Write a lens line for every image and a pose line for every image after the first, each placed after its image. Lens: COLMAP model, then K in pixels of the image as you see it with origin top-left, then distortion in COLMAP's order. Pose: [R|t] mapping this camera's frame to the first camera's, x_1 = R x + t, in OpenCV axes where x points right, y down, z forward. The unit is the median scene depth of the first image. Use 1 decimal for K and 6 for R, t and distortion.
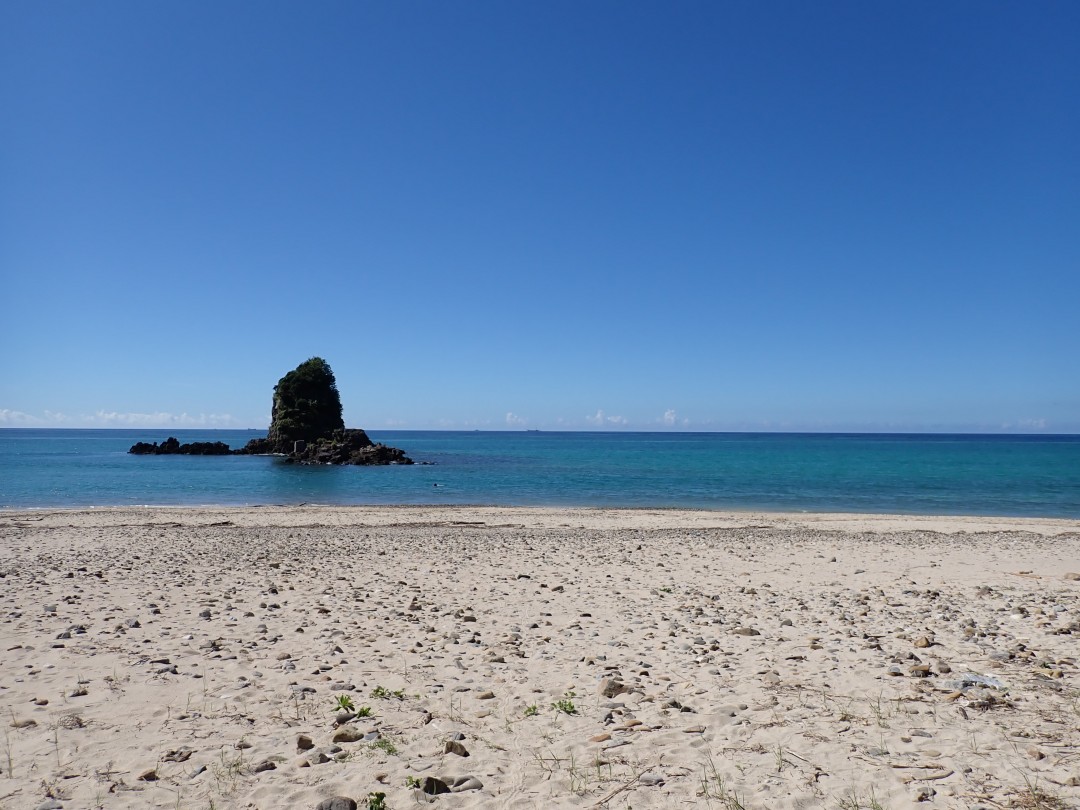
lens RADIAL K [[814.0, 0, 527.0], [0, 814.0, 403.5], [0, 0, 1]] dist [0.001232, -0.006088]
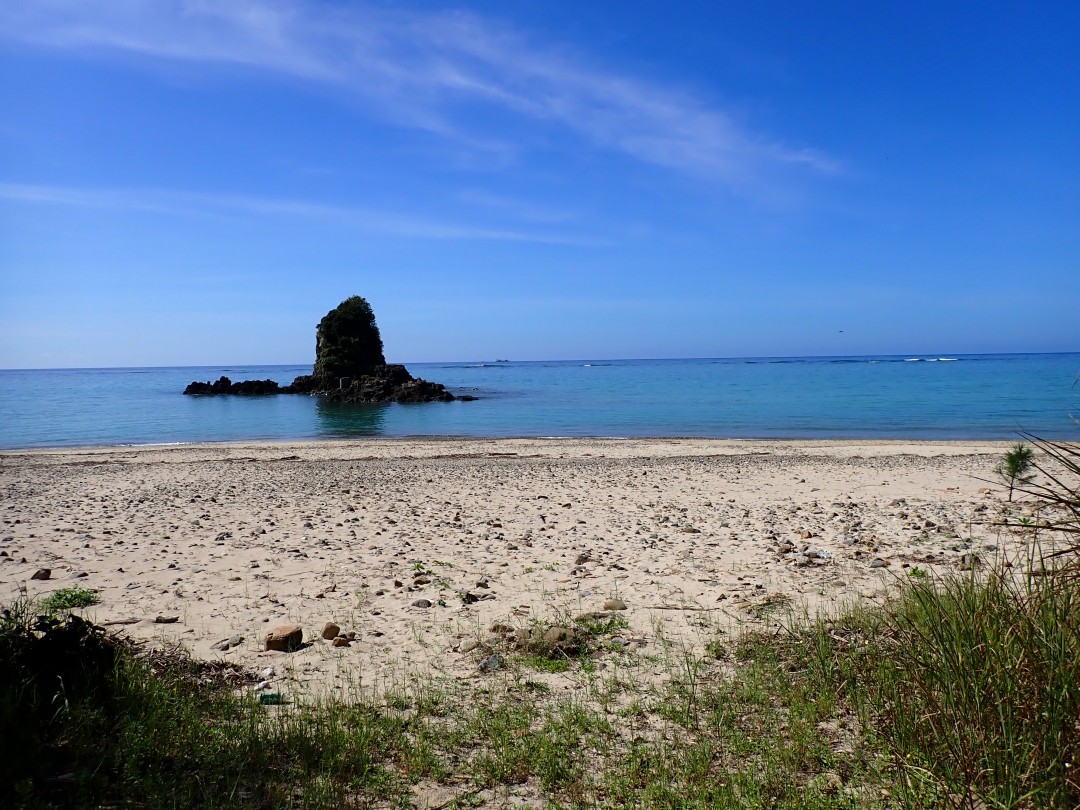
lens RADIAL K [[905.1, 0, 541.5], [0, 905.1, 403.6], [0, 0, 1]] dist [0.003688, -0.006728]
pose [[0.999046, -0.017548, -0.039992, 0.051644], [0.021314, 0.995175, 0.095776, -0.065394], [0.038118, -0.096537, 0.994599, -0.377075]]
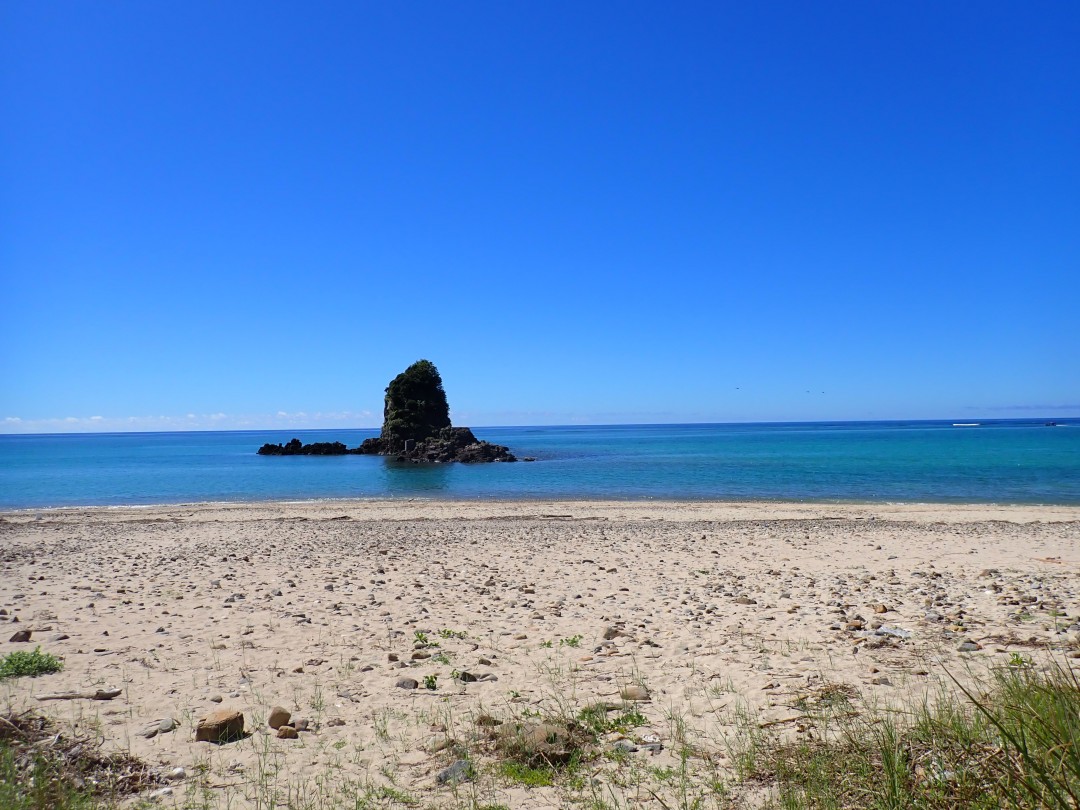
lens RADIAL K [[870.0, 0, 538.5], [0, 870.0, 401.8], [0, 0, 1]] dist [-0.000422, -0.004573]
pose [[0.990771, -0.023286, -0.133531, 0.095116], [0.025253, 0.999596, 0.013056, -0.034299], [0.133173, -0.016307, 0.990959, -0.241934]]
